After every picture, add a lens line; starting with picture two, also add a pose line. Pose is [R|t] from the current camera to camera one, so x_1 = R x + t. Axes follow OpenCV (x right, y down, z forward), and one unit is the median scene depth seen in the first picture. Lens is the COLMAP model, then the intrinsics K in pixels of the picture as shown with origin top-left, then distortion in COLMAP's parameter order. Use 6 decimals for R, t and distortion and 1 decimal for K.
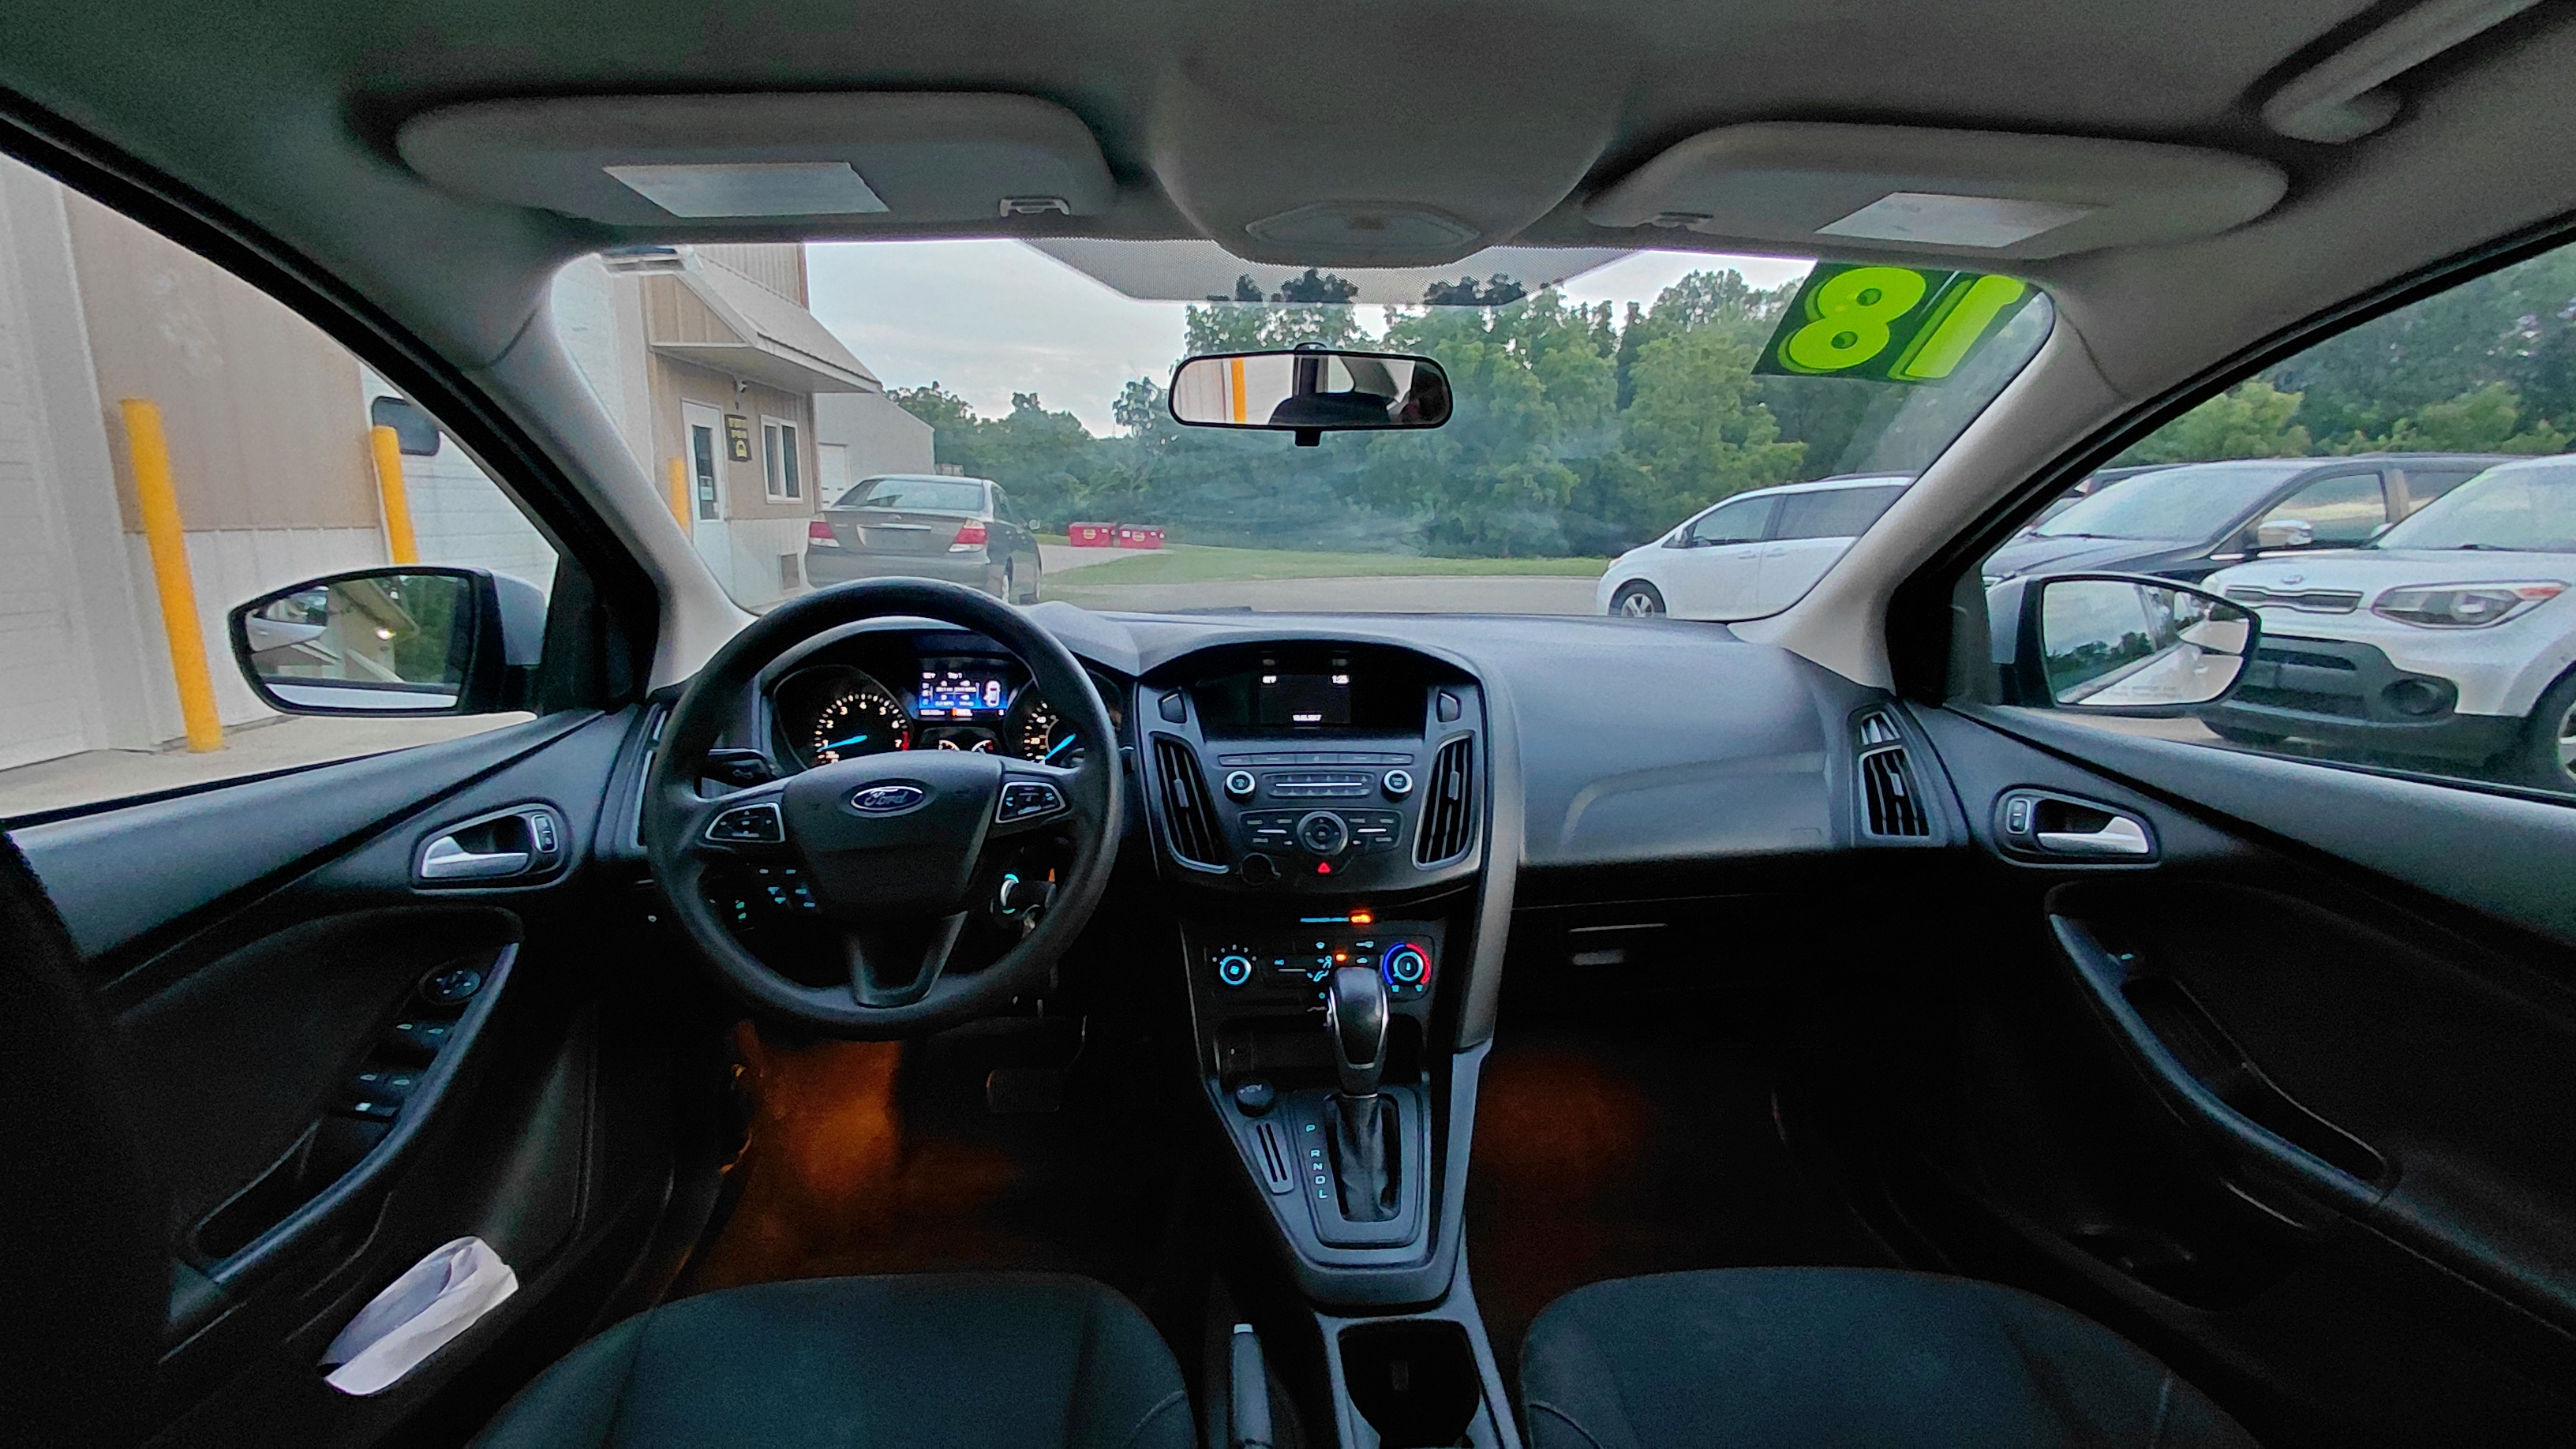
lens RADIAL K [[1182.8, 0, 1297.2], [0, 1182.8, 738.3], [0, 0, 1]] dist [-0.008766, 0.005164]
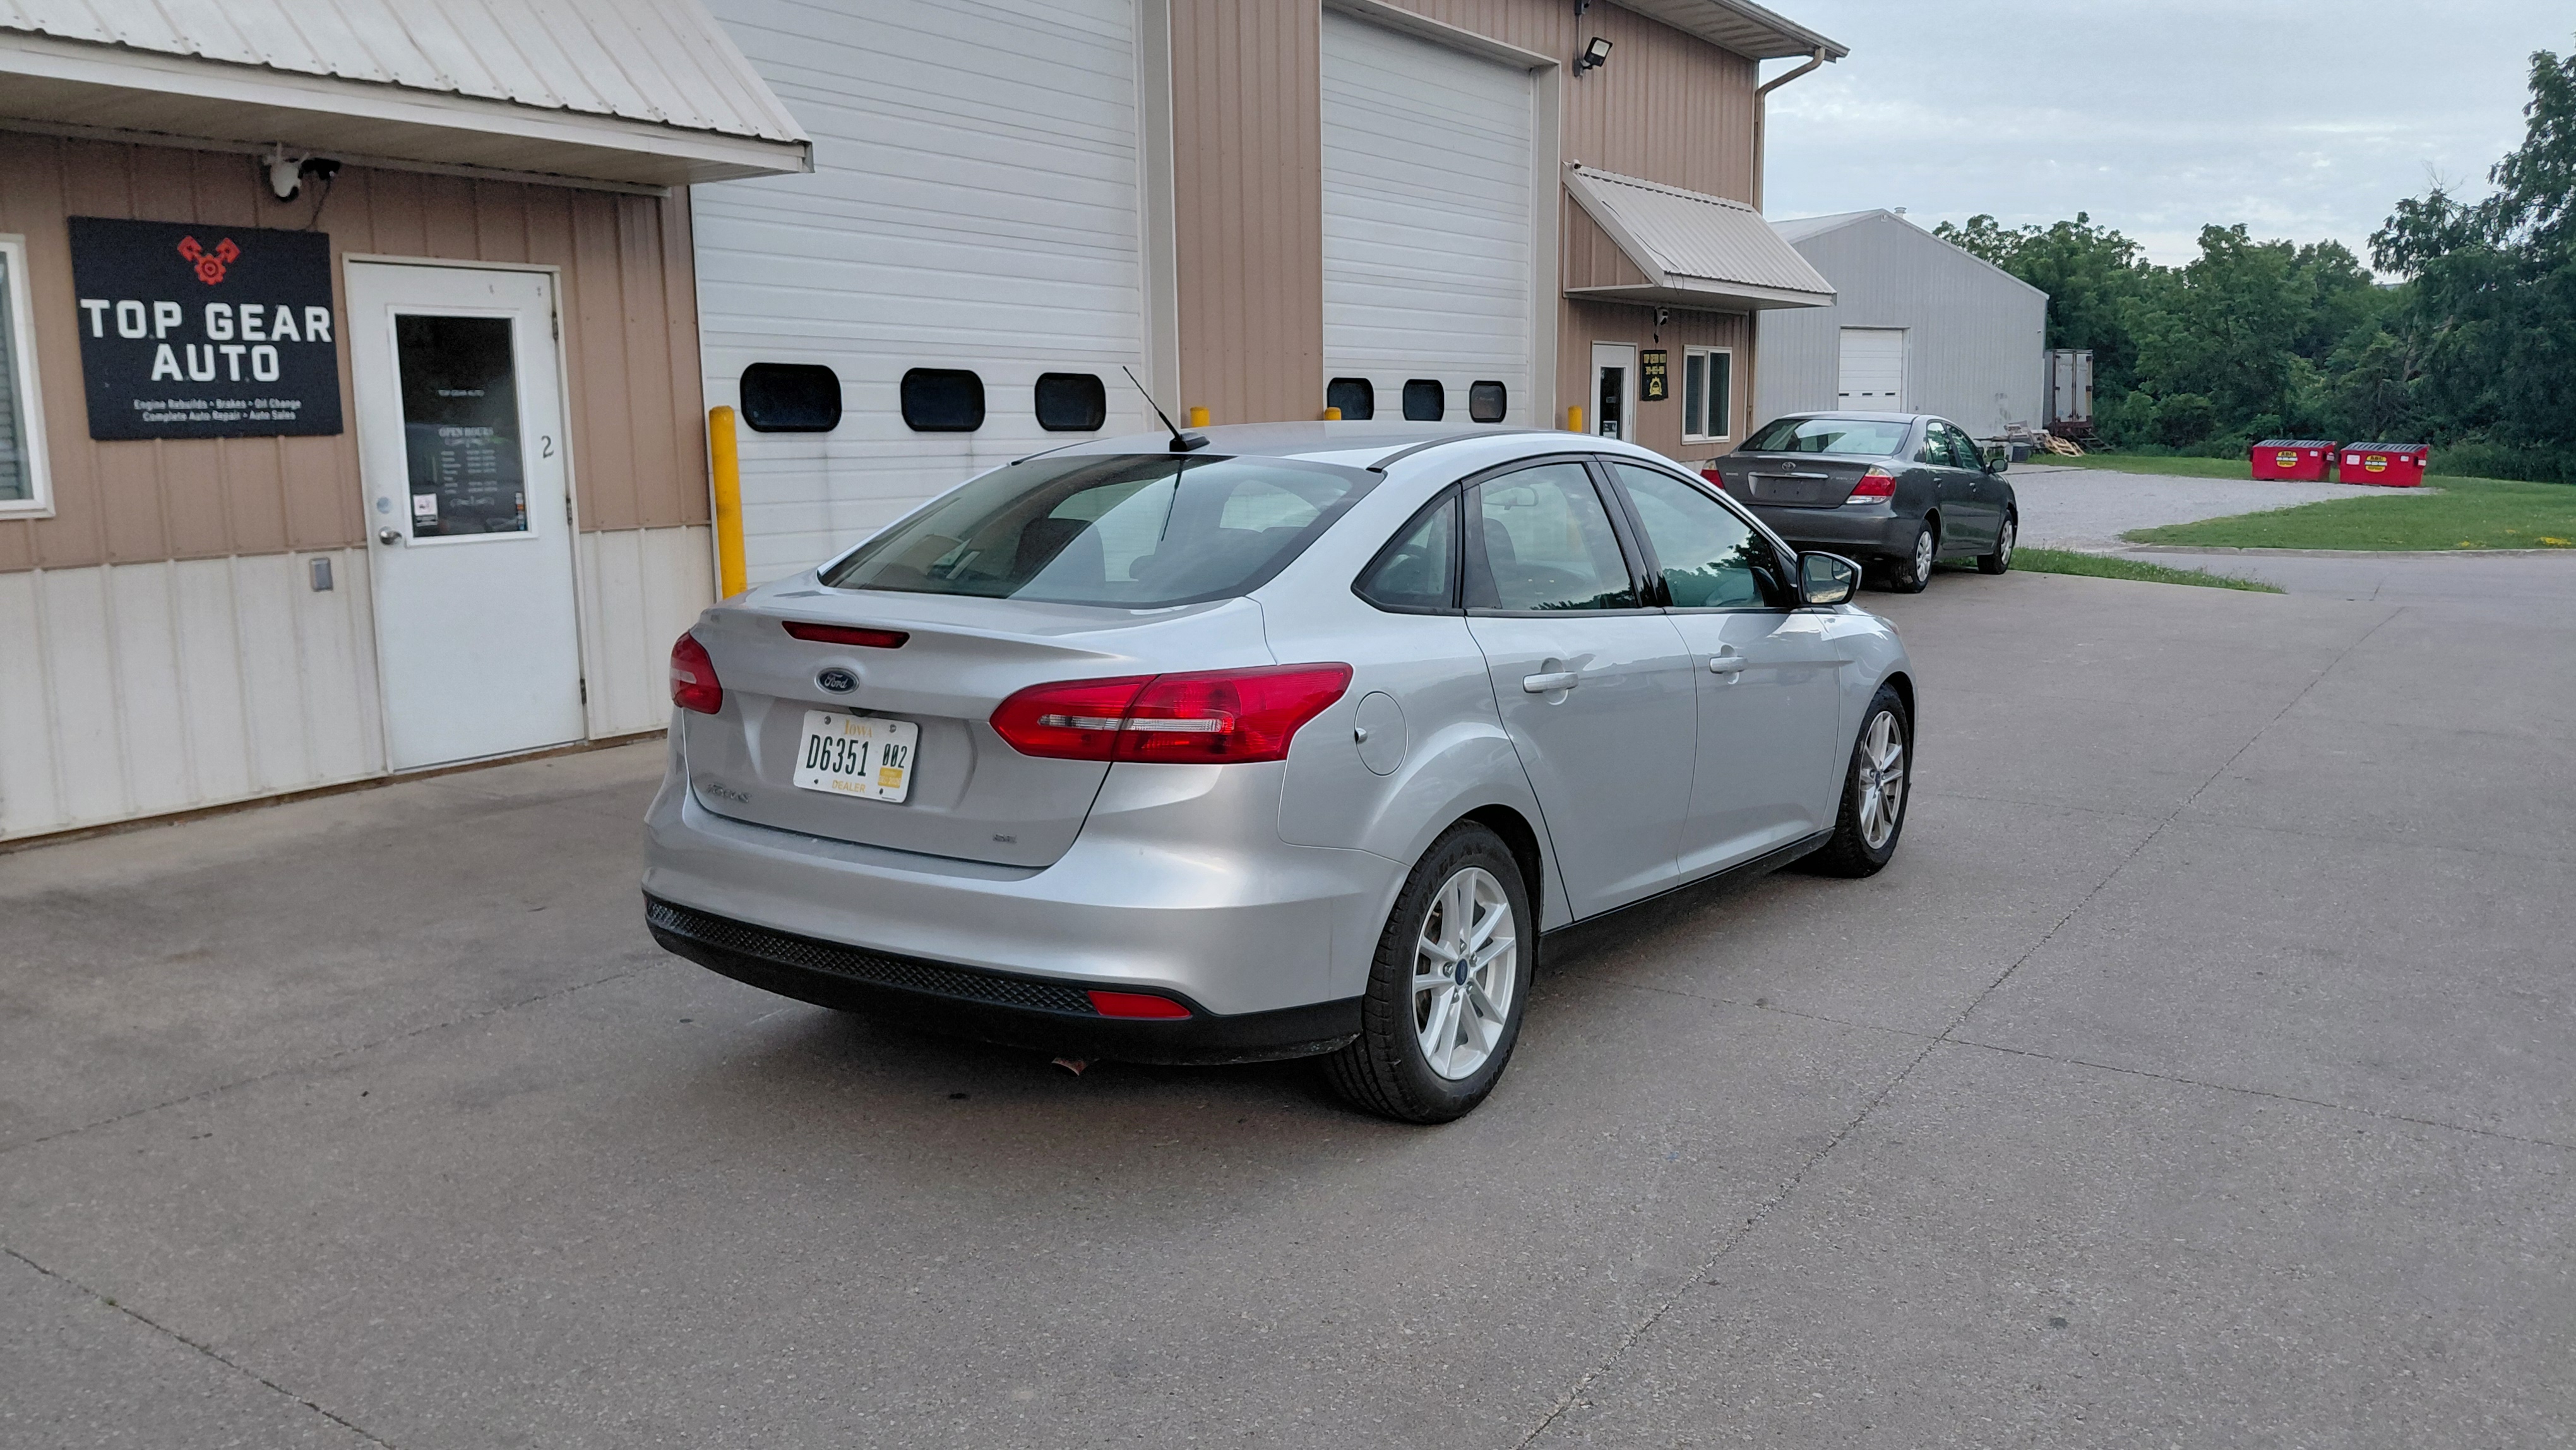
lens RADIAL K [[1933.2, 0, 1274.3], [0, 1933.2, 727.5], [0, 0, 1]] dist [0.053510, -0.098210]
pose [[0.770349, 0.083928, -0.632075, 1.125129], [-0.103208, 0.994640, 0.006284, 0.152499], [0.629214, 0.060394, 0.774882, -1.365521]]
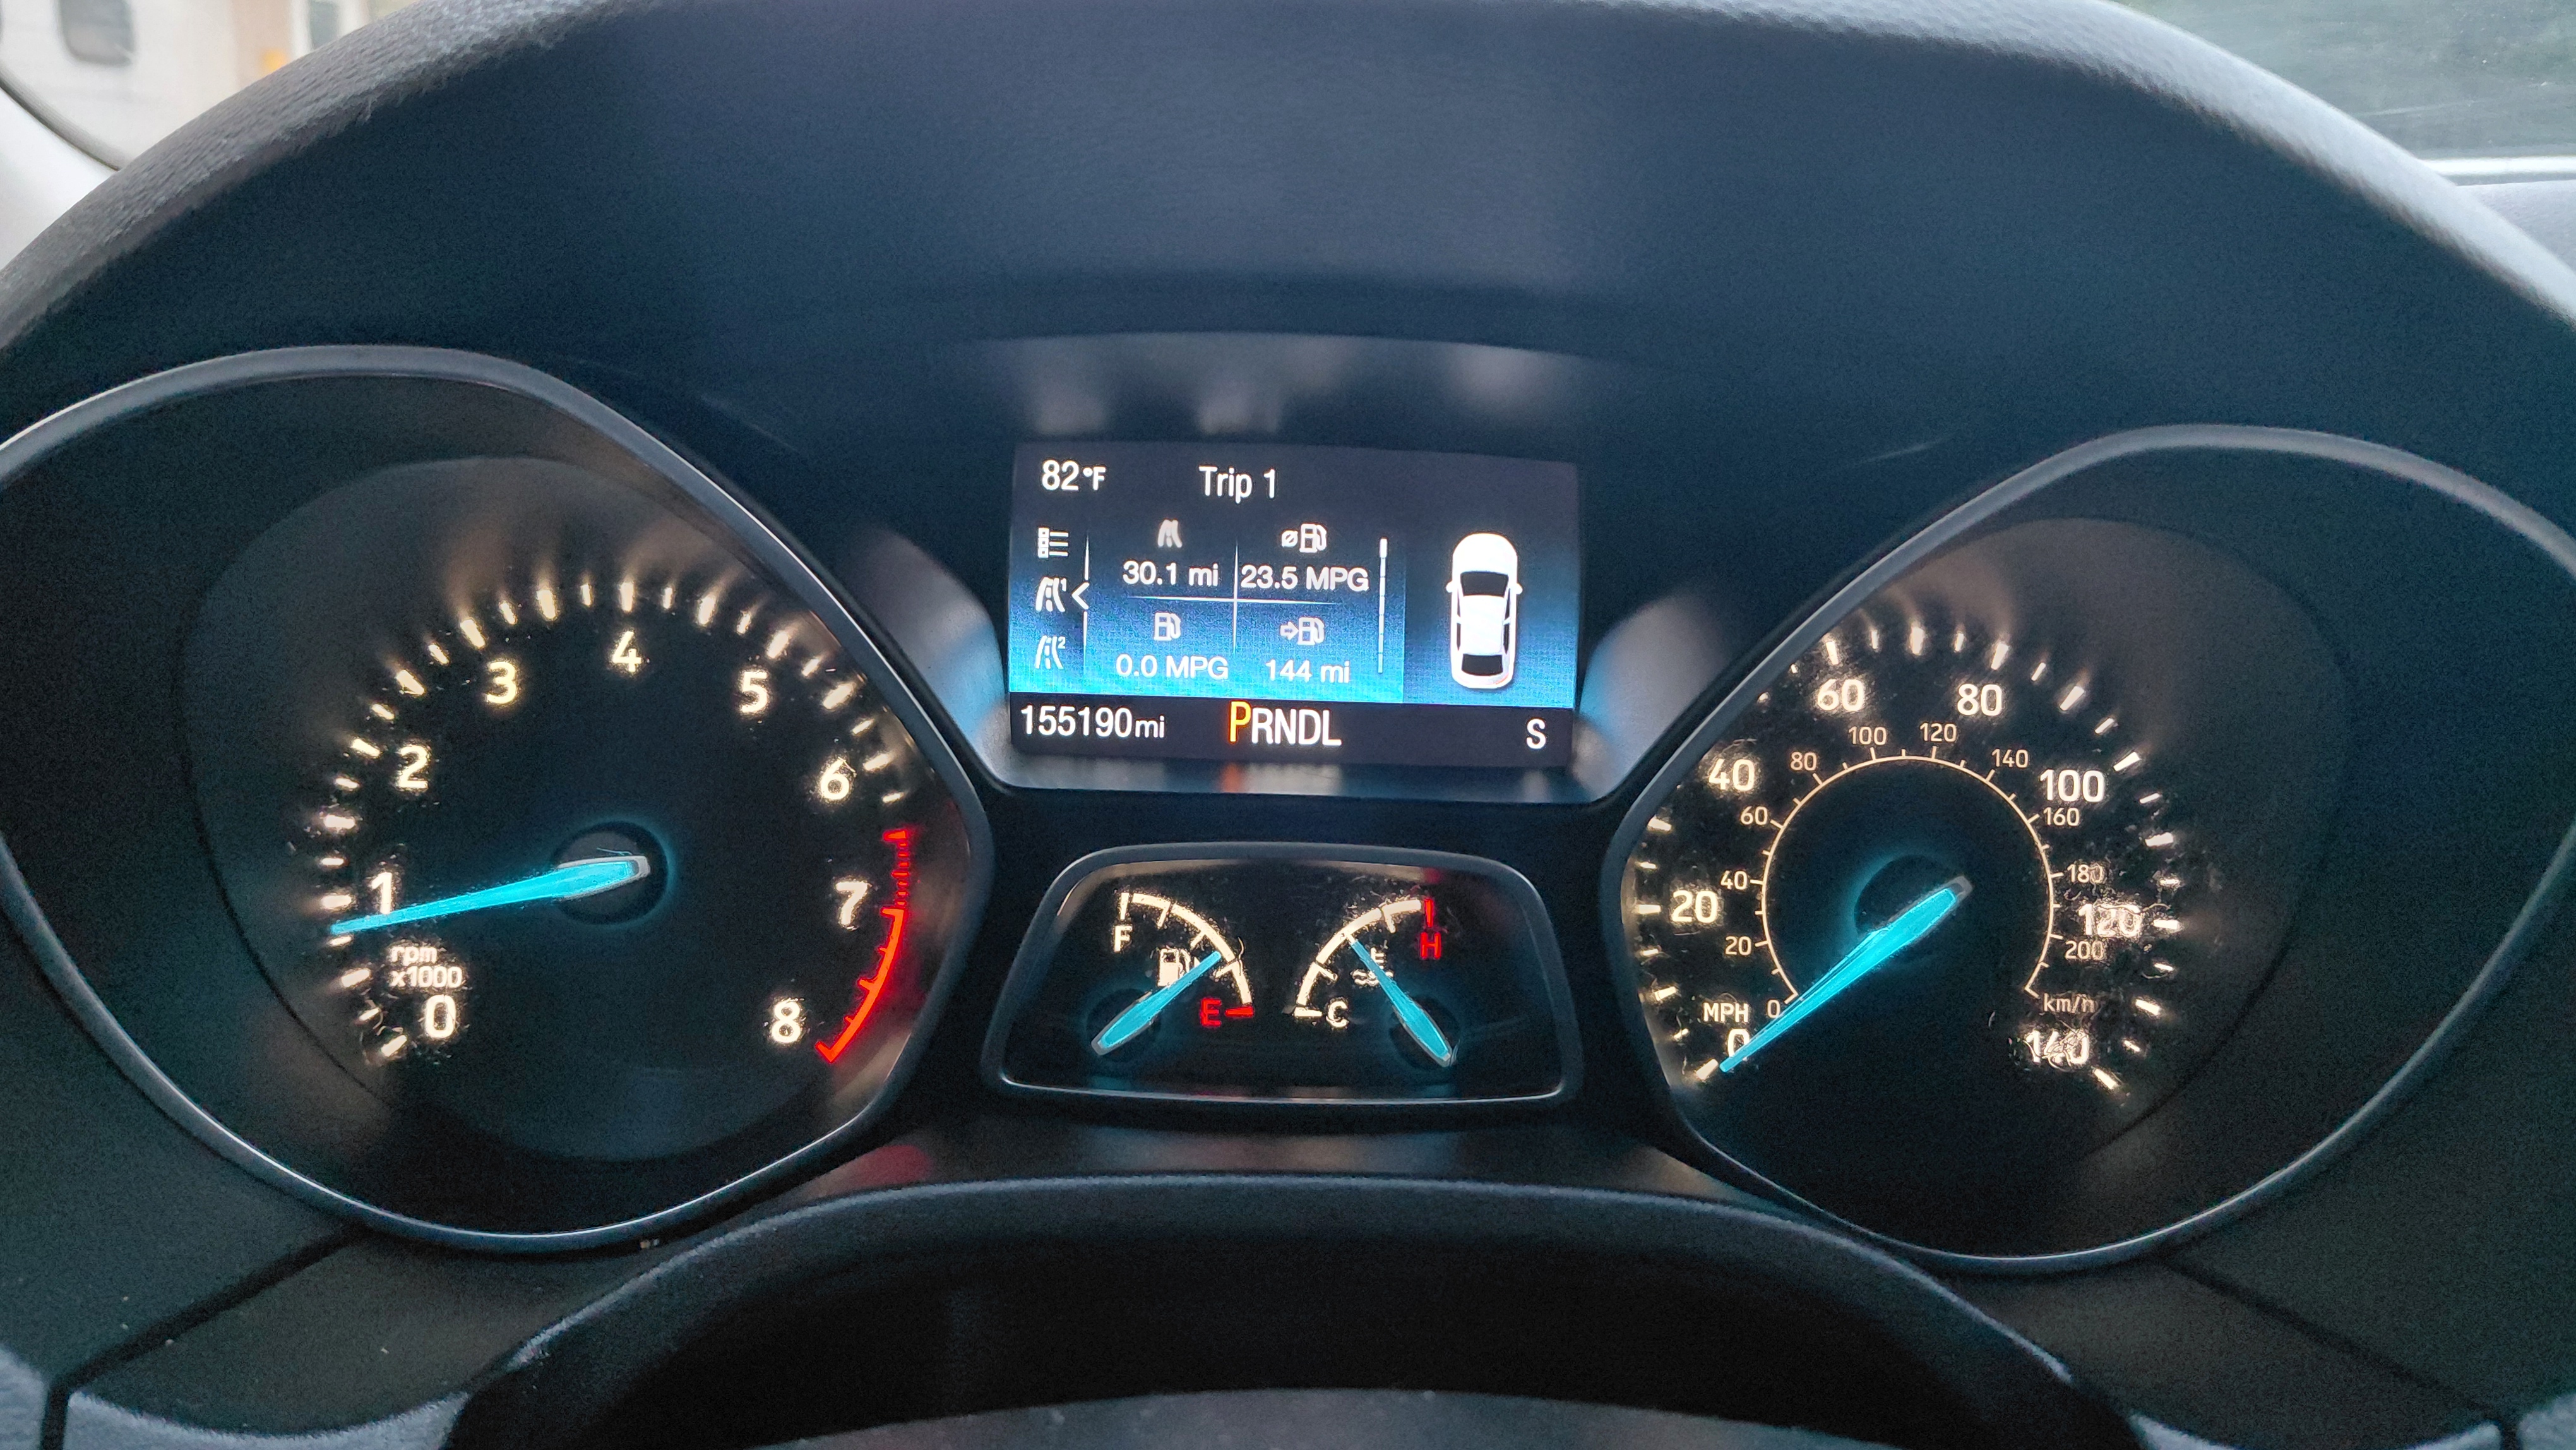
lens RADIAL K [[1933.2, 0, 1286.2], [0, 1933.2, 736.0], [0, 0, 1]] dist [0.053510, -0.098210]
pose [[0.998695, 0.040905, -0.030571, -0.268980], [-0.037706, 0.994395, 0.098778, -0.044536], [0.034440, -0.097496, 0.994640, 0.737102]]
